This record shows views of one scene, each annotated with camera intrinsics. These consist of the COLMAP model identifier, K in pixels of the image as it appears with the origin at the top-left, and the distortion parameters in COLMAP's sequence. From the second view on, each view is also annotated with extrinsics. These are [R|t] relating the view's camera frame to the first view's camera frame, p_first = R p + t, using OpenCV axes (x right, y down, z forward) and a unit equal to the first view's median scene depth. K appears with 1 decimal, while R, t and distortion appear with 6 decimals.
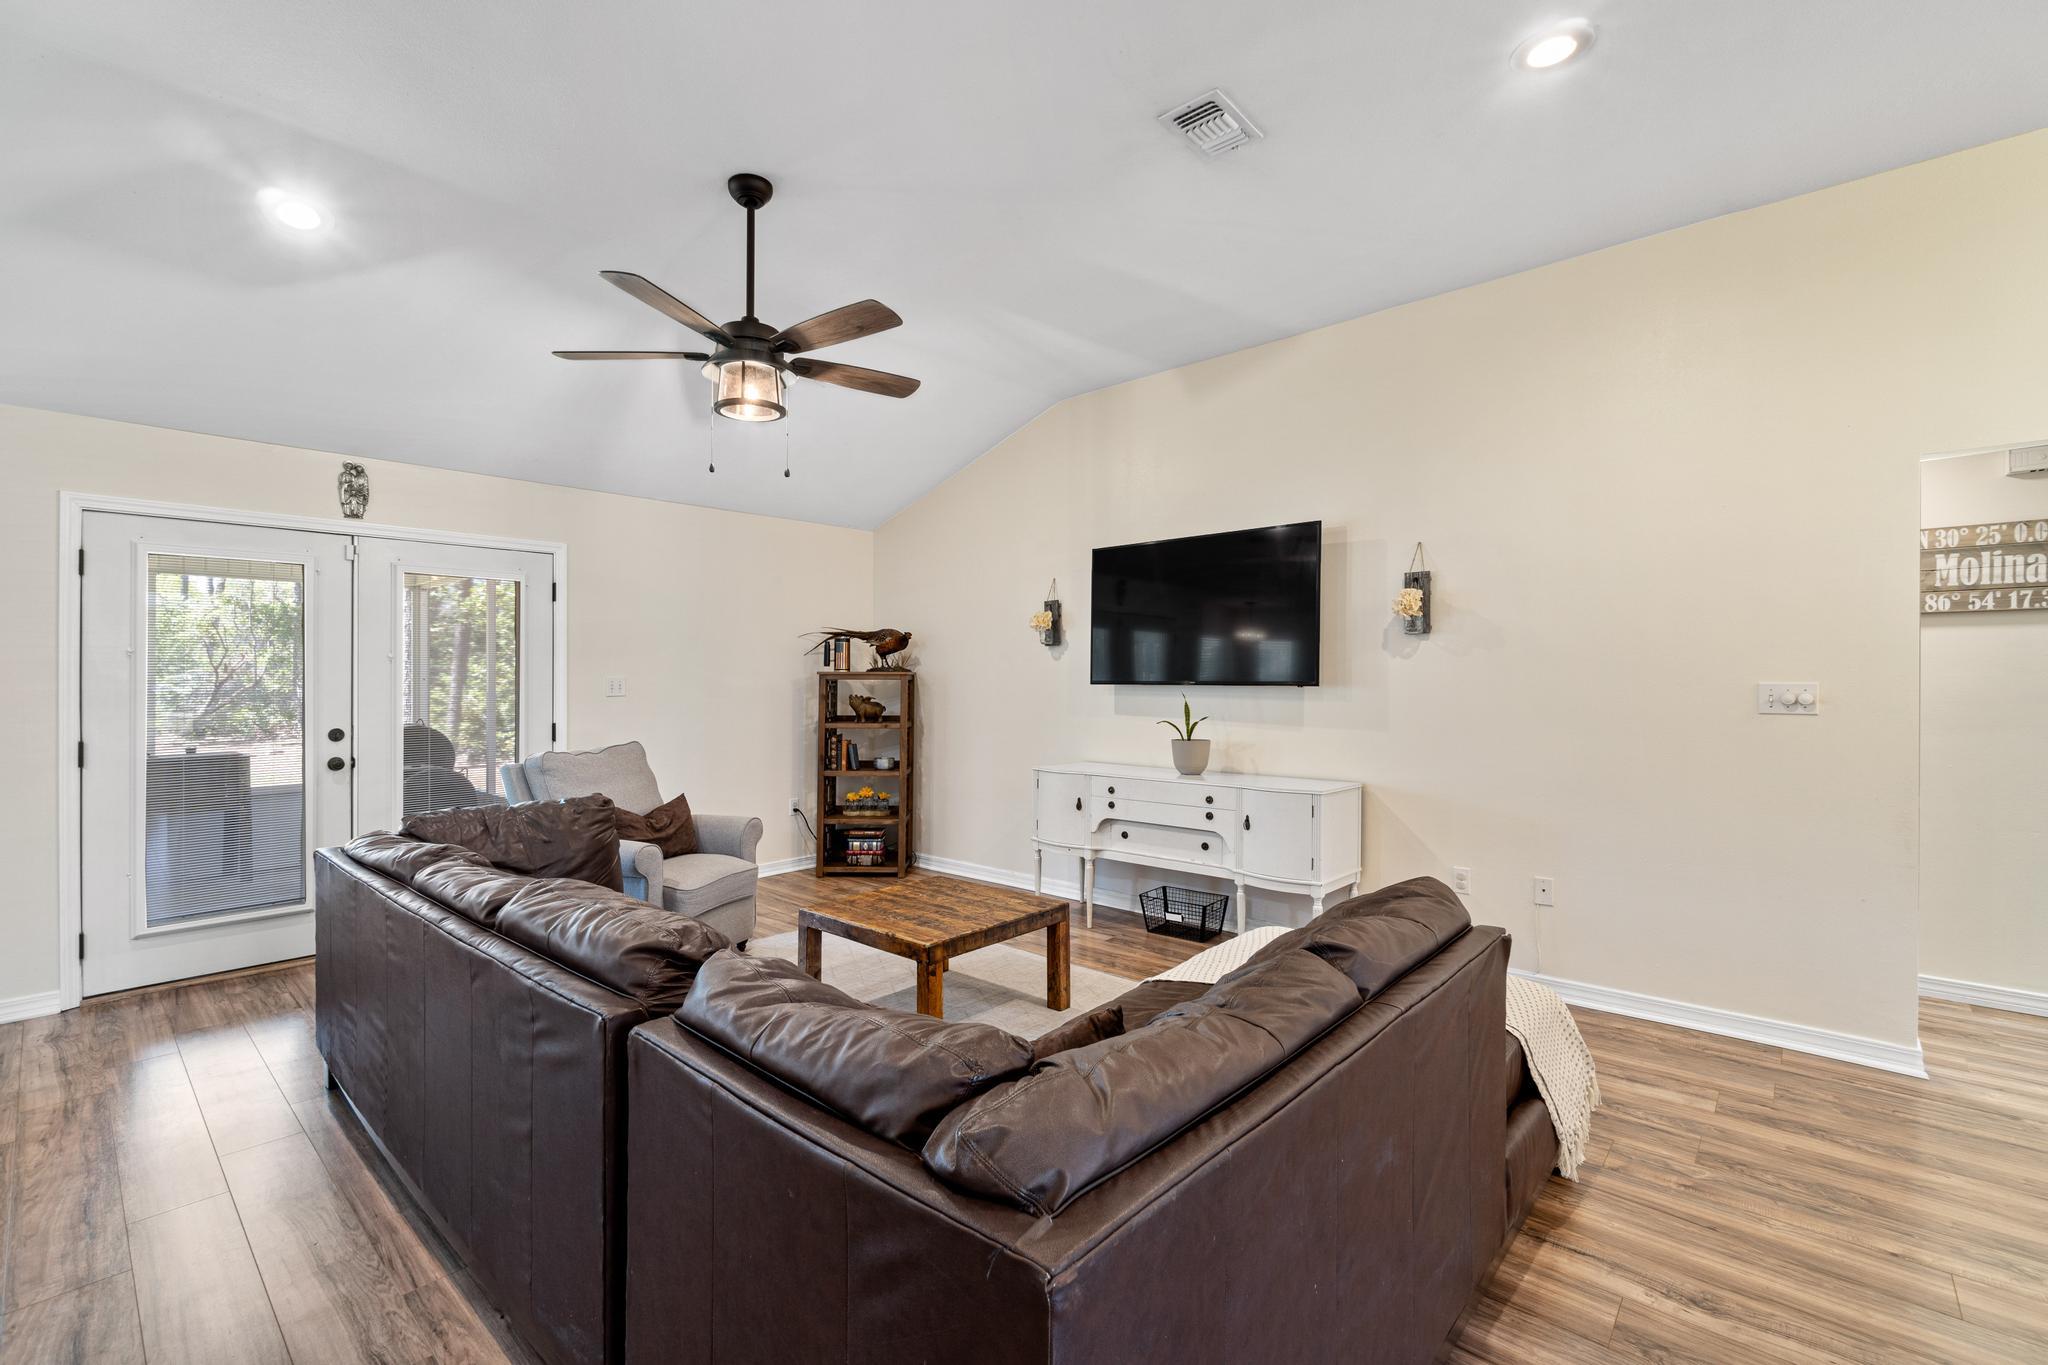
lens RADIAL K [[894.8, 0, 993.2], [0, 894.8, 687.2], [0, 0, 1]] dist [-0.004398, 0.000568]
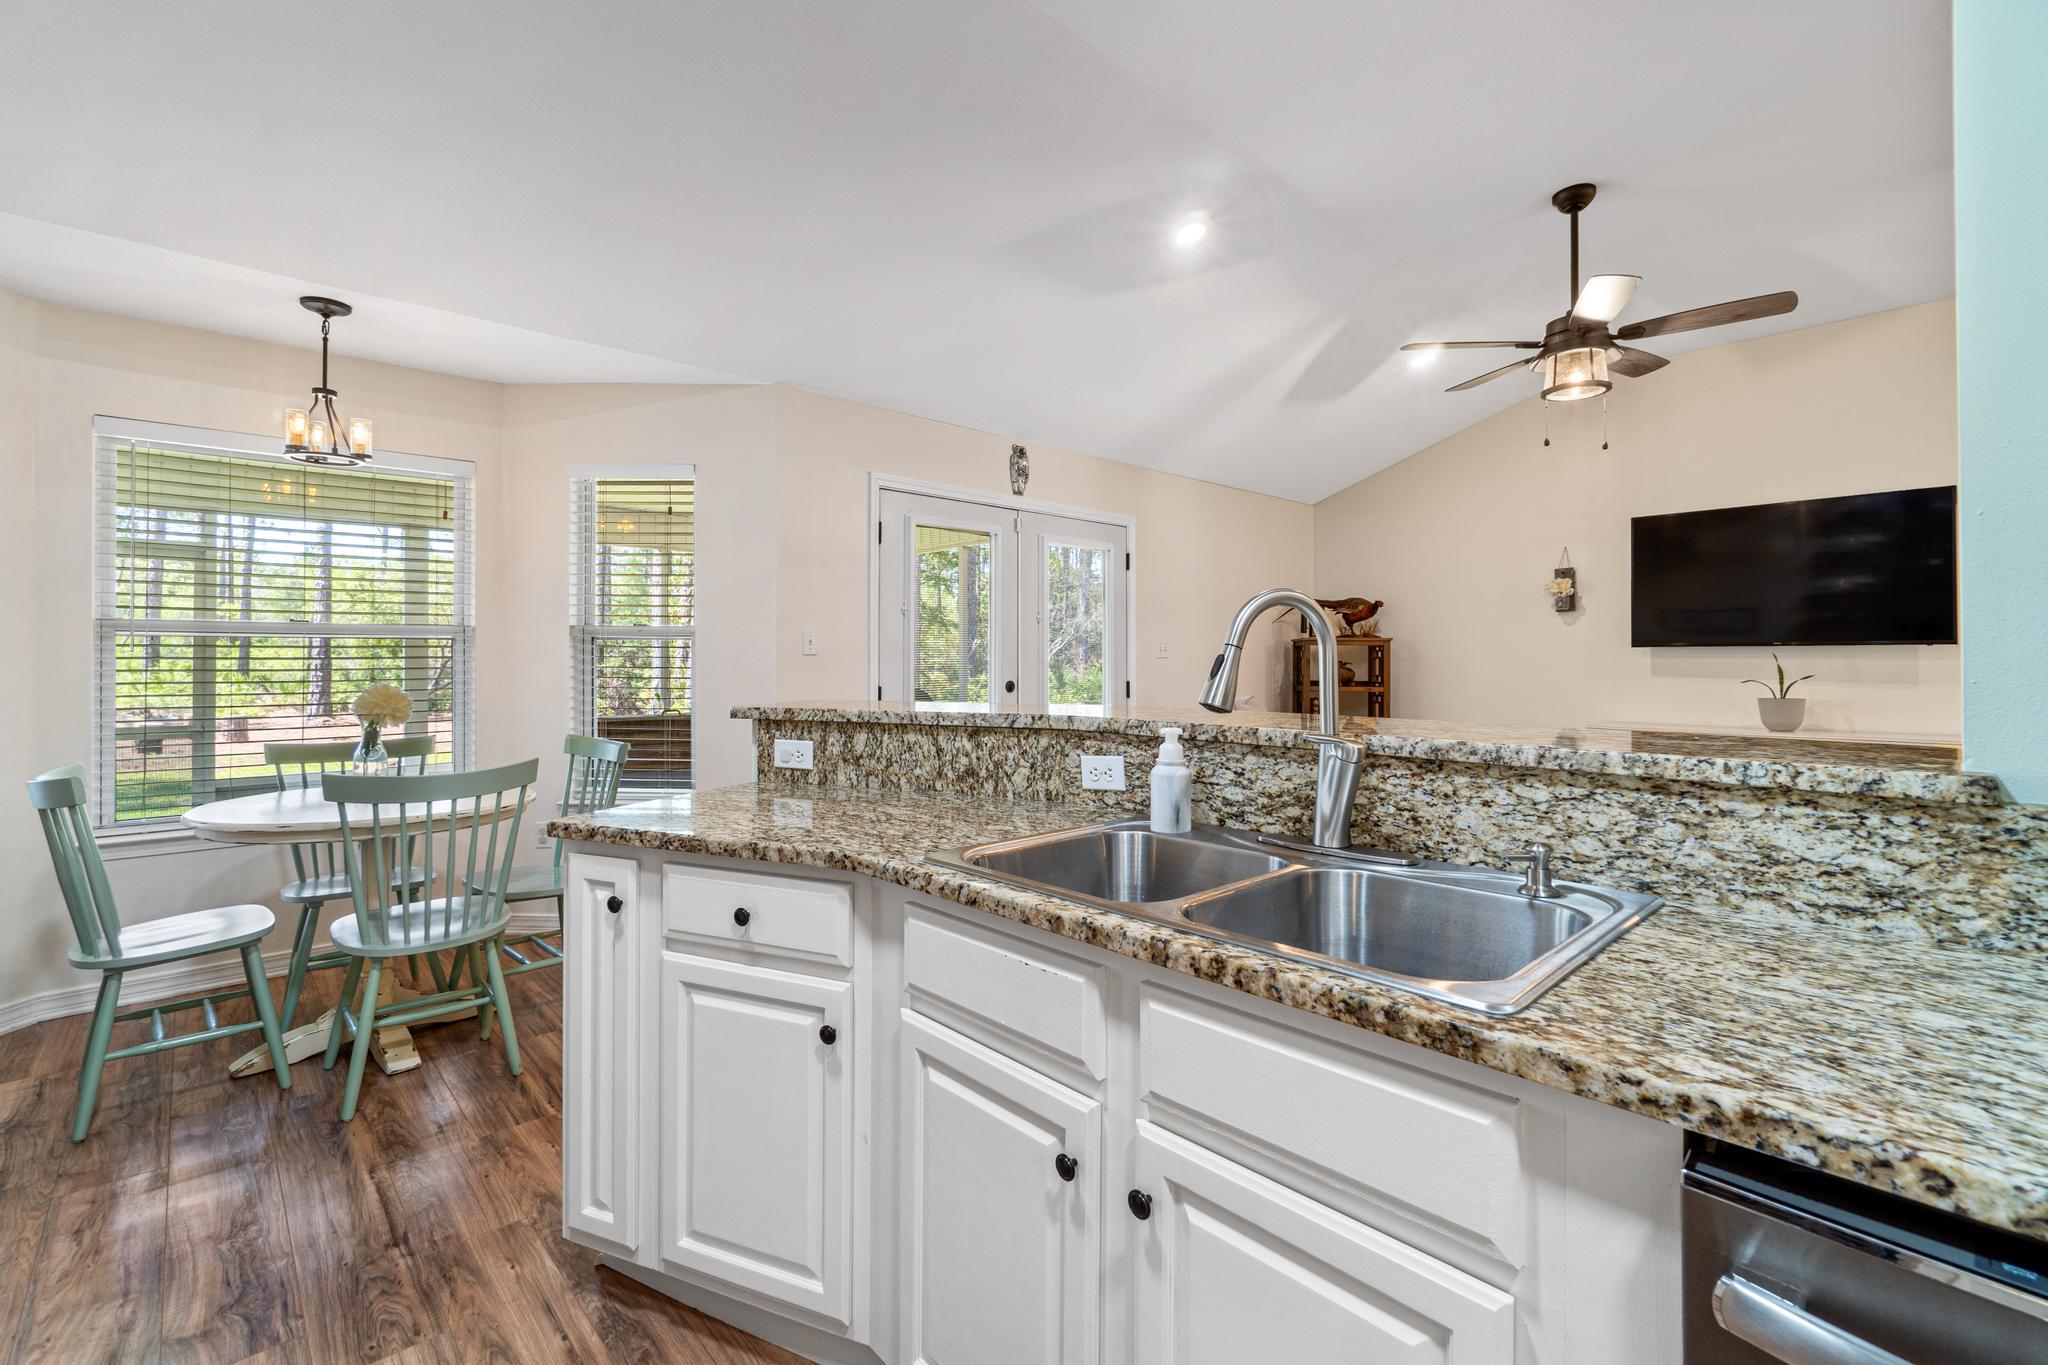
lens RADIAL K [[894.8, 0, 1002.9], [0, 894.8, 653.2], [0, 0, 1]] dist [-0.004398, 0.000568]
pose [[0.996977, 0.000044, -0.077700, -0.583009], [-0.001658, 0.999784, -0.020712, 0.028982], [0.077682, 0.020779, 0.996762, -0.111119]]
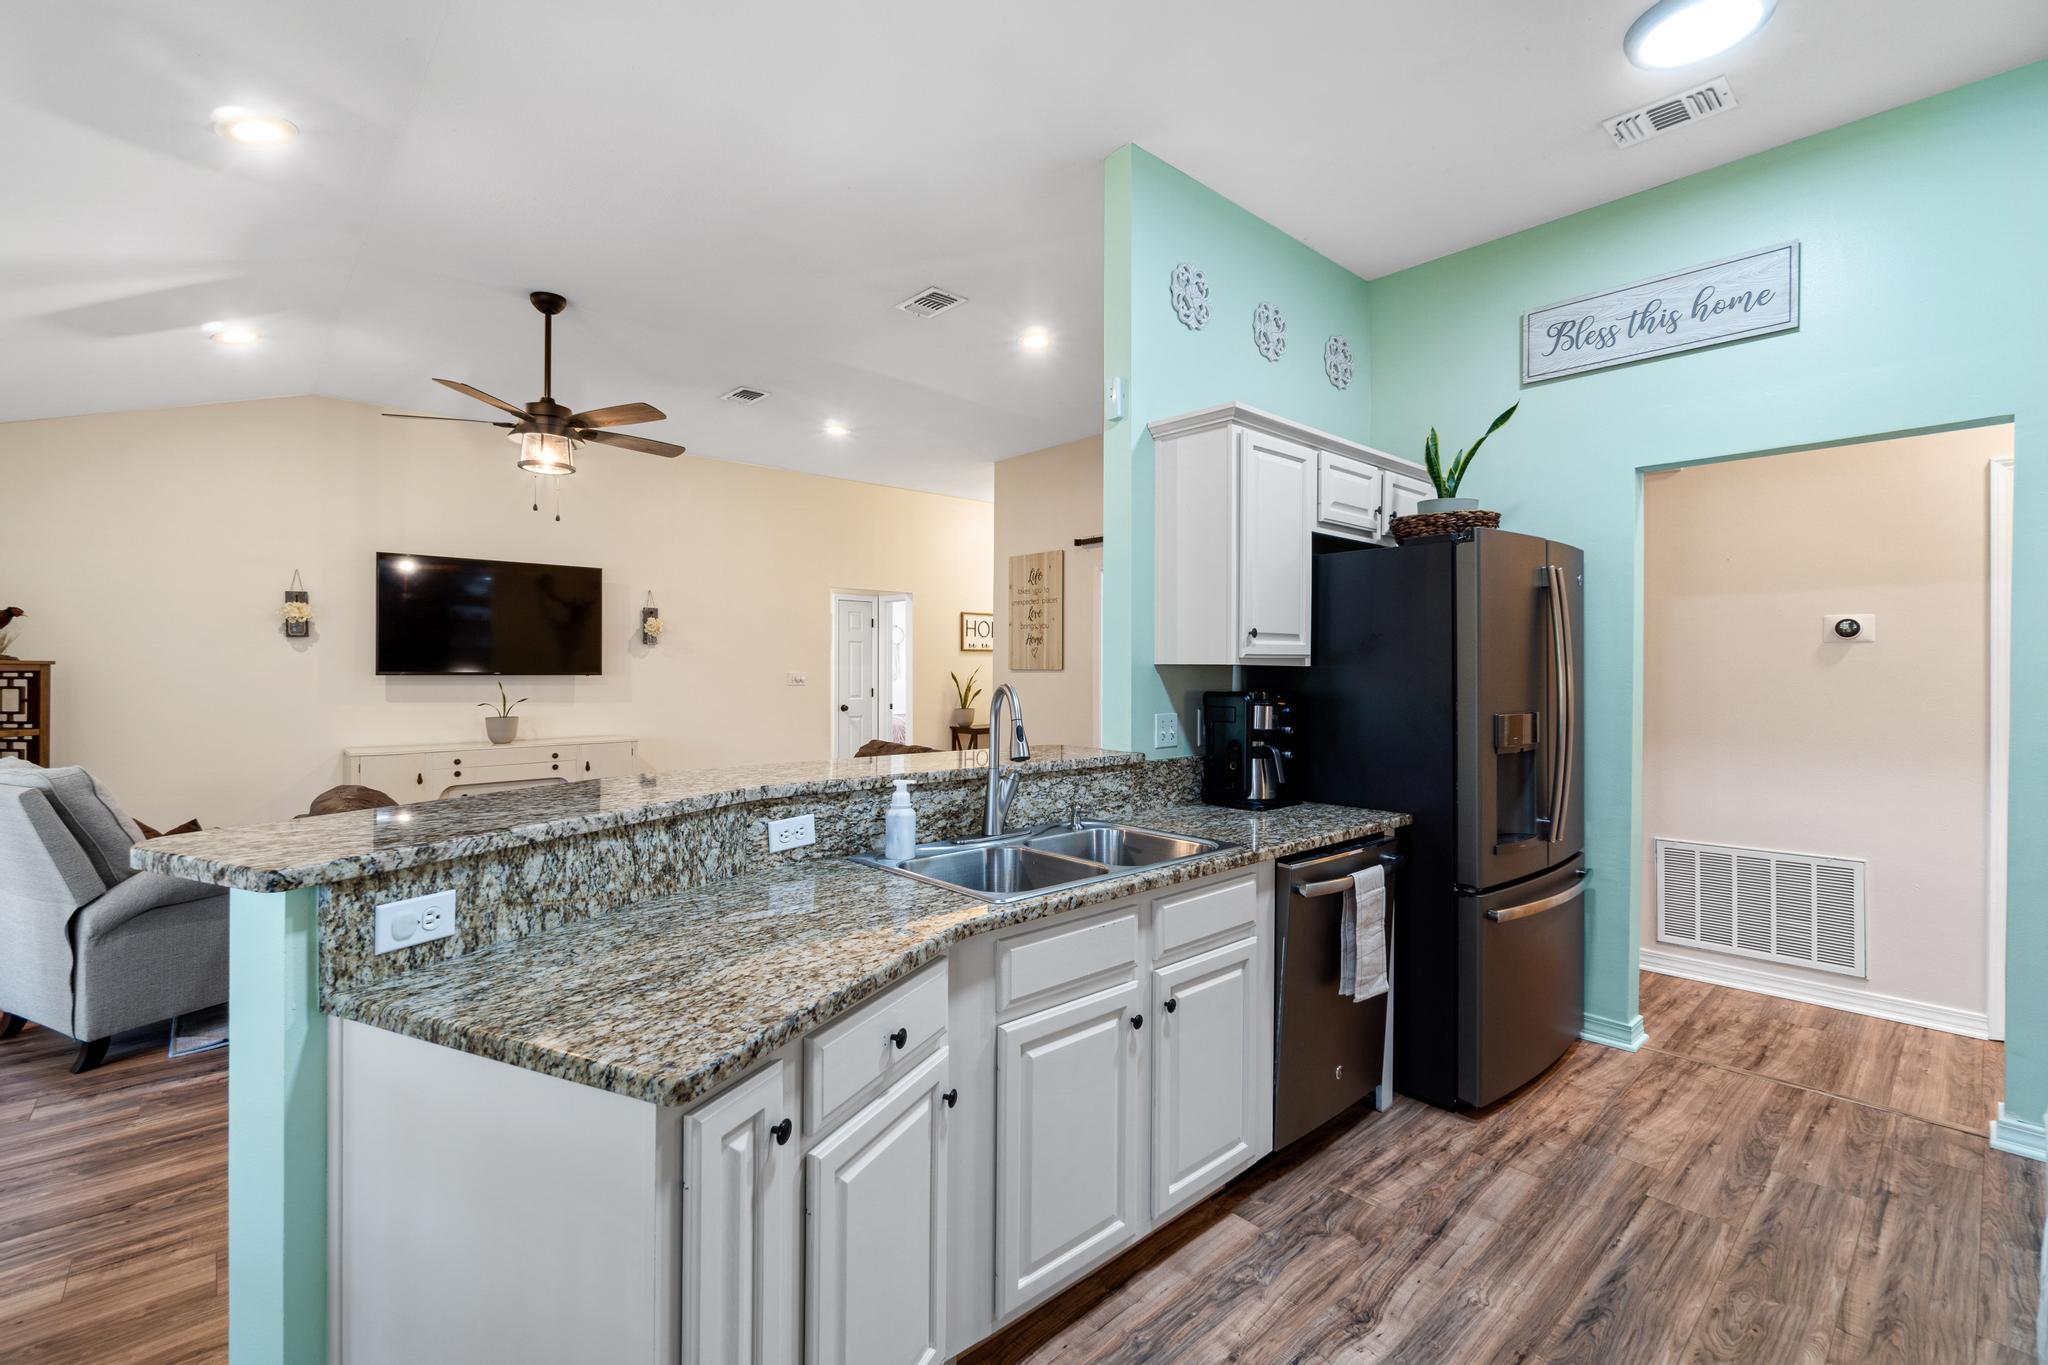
lens RADIAL K [[894.8, 0, 1015.4], [0, 894.8, 661.5], [0, 0, 1]] dist [-0.004398, 0.000568]
pose [[0.083529, 0.009539, 0.996460, -0.982886], [0.006973, 0.999924, -0.010157, -0.003970], [-0.996481, 0.007796, 0.083457, 0.132001]]
